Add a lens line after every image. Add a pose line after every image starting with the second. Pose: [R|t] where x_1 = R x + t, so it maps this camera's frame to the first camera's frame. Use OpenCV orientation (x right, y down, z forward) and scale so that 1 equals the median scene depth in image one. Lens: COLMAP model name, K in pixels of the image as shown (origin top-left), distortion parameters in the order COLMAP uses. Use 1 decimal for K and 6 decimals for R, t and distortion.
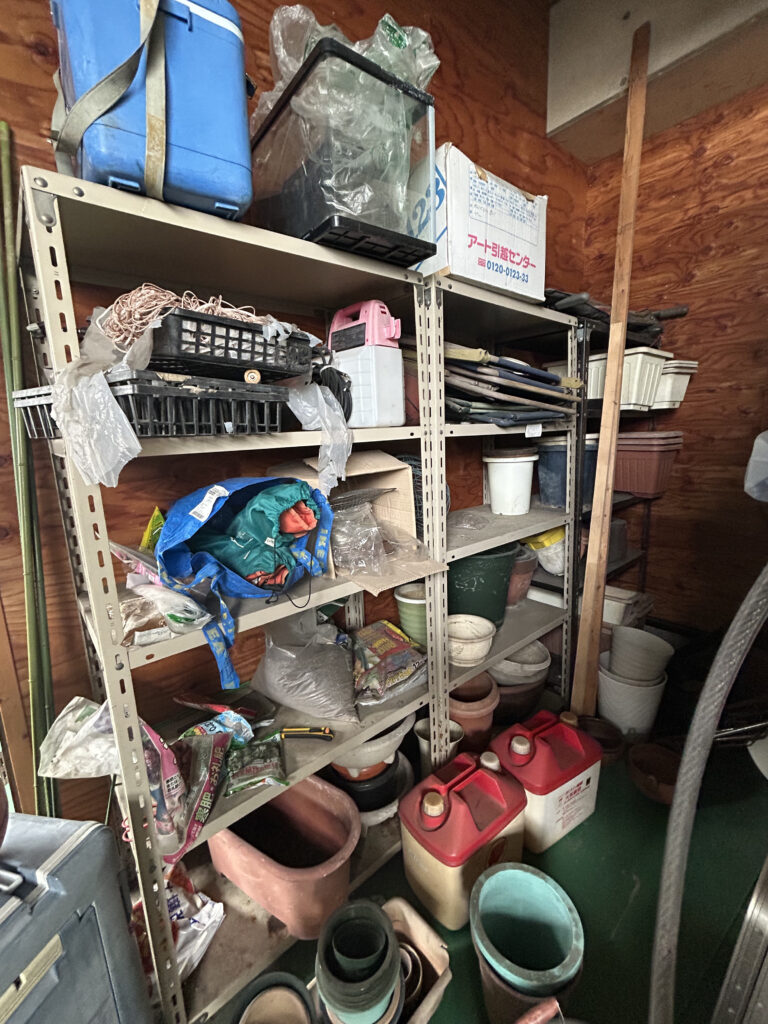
lens RADIAL K [[434.5, 0, 383.4], [0, 434.5, 508.9], [0, 0, 1]] dist [-0.001546, 0.000493]
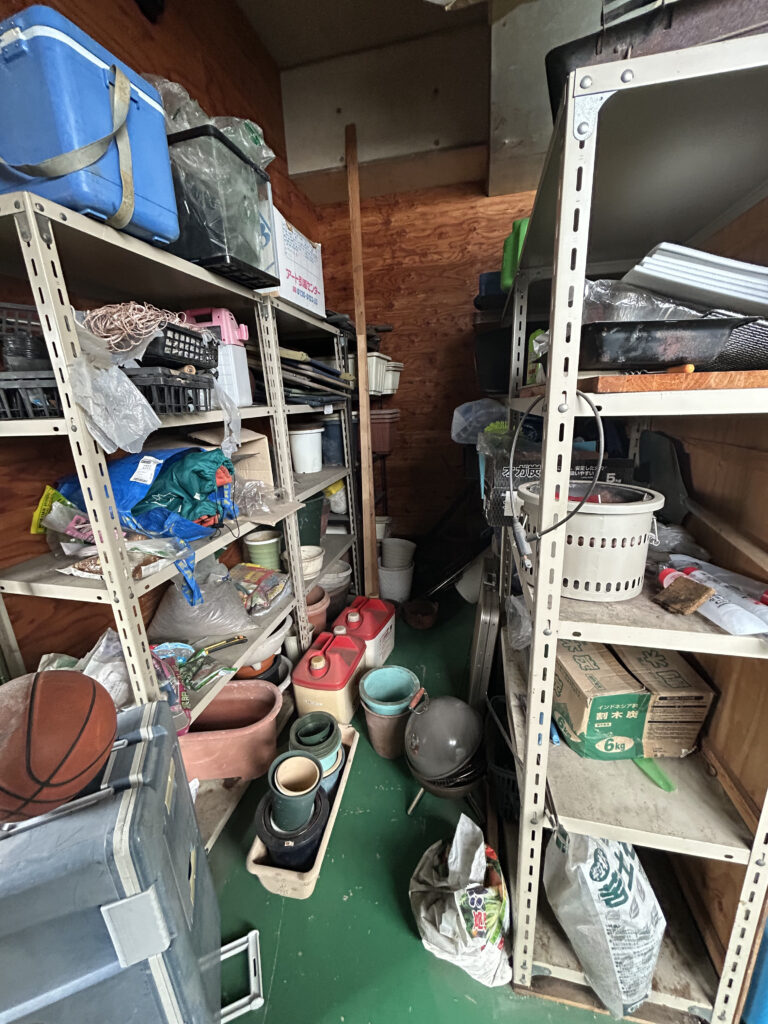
lens RADIAL K [[411.5, 0, 382.8], [0, 411.5, 508.8], [0, 0, 1]] dist [-0.006219, 0.002171]
pose [[0.807992, -0.149578, 0.569890, -0.364199], [0.118540, 0.988730, 0.091444, 0.046284], [-0.577146, -0.006332, 0.816617, -0.235855]]
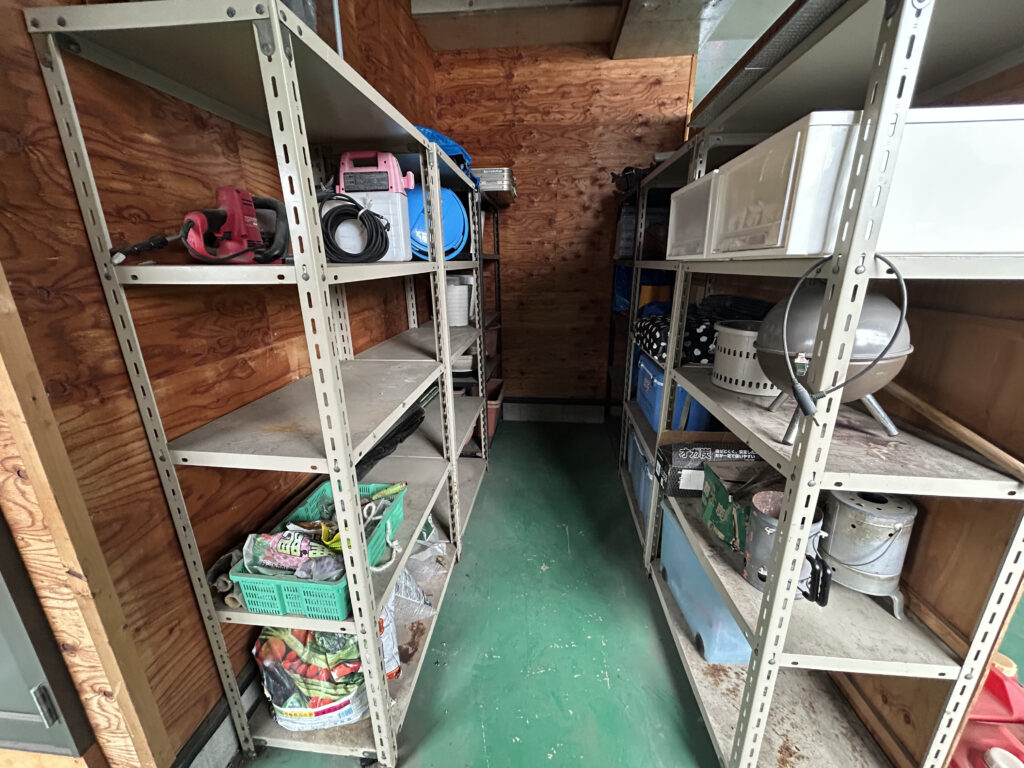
lens RADIAL K [[411.5, 0, 510.2], [0, 411.5, 383.1], [0, 0, 1]] dist [-0.006219, 0.002171]
pose [[0.722031, -0.170226, 0.670593, -0.556283], [0.107394, 0.985087, 0.134426, 0.023761], [-0.683475, -0.025042, 0.729544, -0.056932]]
